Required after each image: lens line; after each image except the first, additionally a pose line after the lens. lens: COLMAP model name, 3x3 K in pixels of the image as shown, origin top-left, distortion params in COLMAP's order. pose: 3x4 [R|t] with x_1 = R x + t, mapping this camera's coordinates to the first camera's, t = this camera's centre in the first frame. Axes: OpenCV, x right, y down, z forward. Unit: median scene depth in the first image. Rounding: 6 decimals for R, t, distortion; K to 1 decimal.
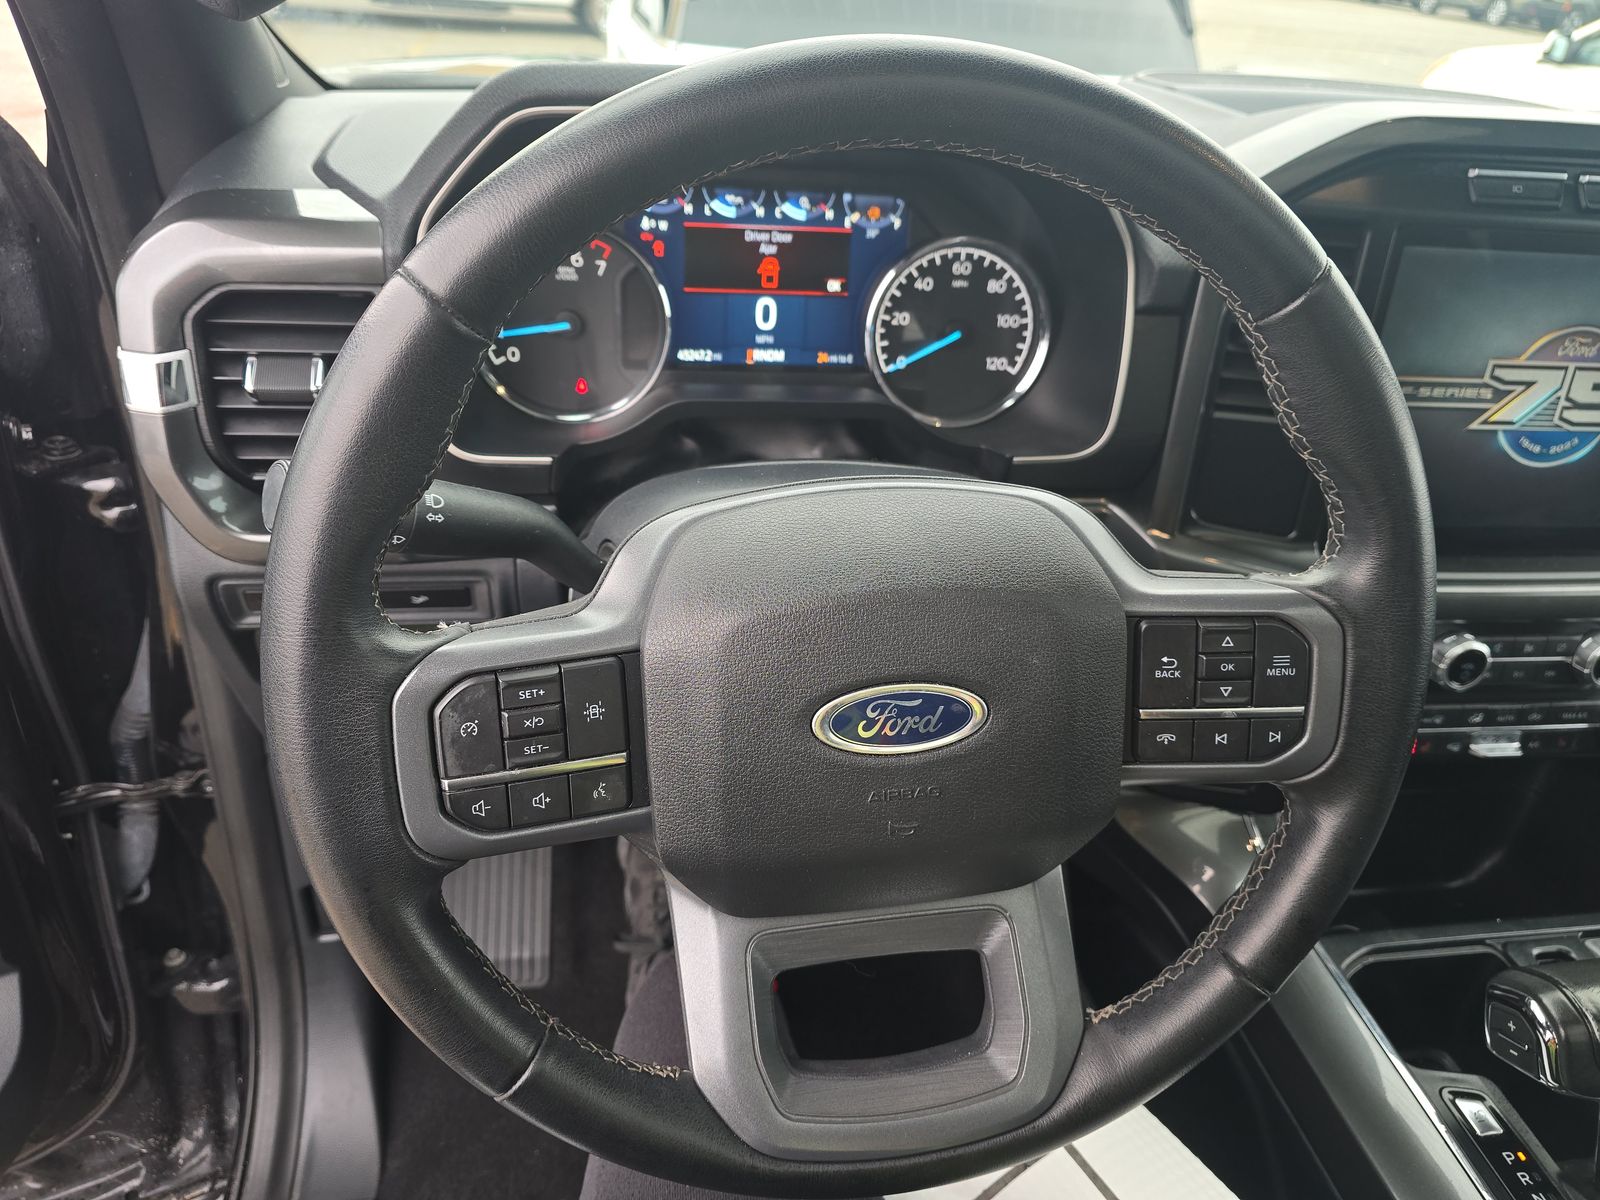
lens RADIAL K [[1140.7, 0, 808.2], [0, 1140.7, 608.4], [0, 0, 1]] dist [0.075626, -0.086243]
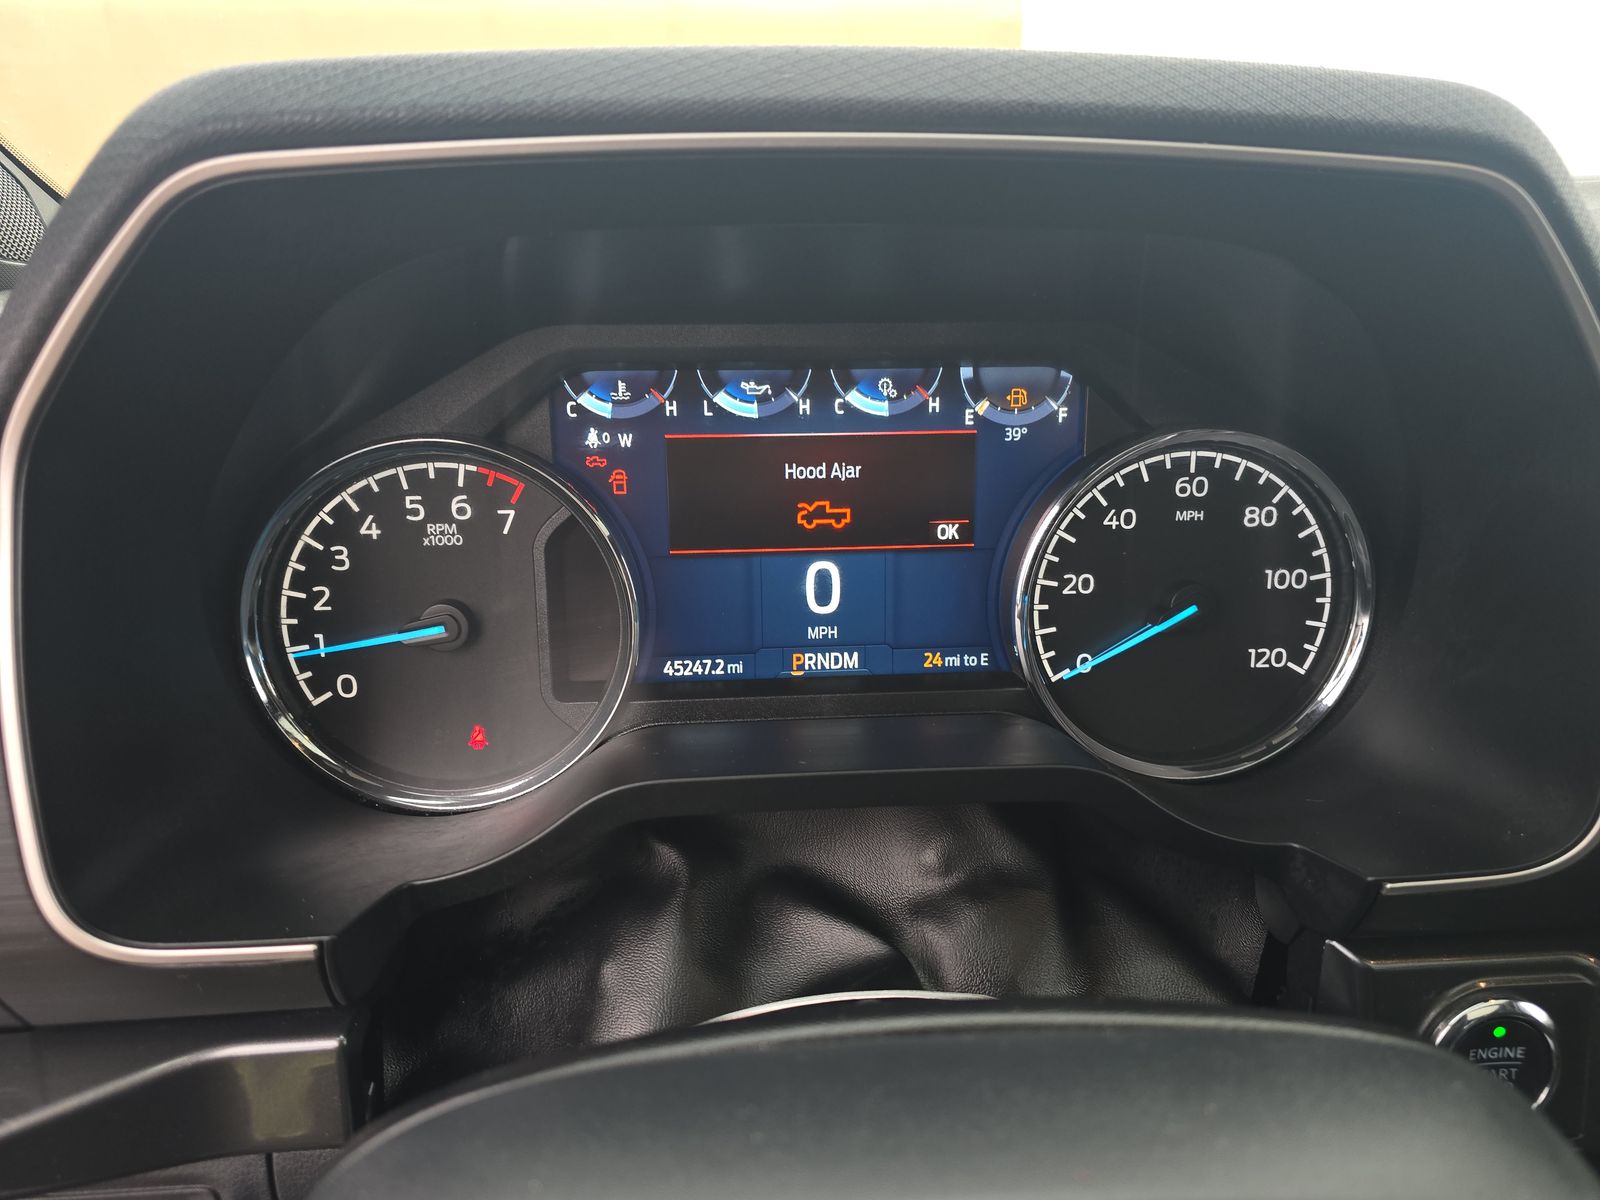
lens RADIAL K [[1140.7, 0, 808.2], [0, 1140.7, 608.4], [0, 0, 1]] dist [0.075626, -0.086243]
pose [[0.995041, -0.044966, -0.088719, 0.003137], [0.024653, 0.975638, -0.217996, -0.131451], [0.096360, 0.214728, 0.971909, 0.483550]]
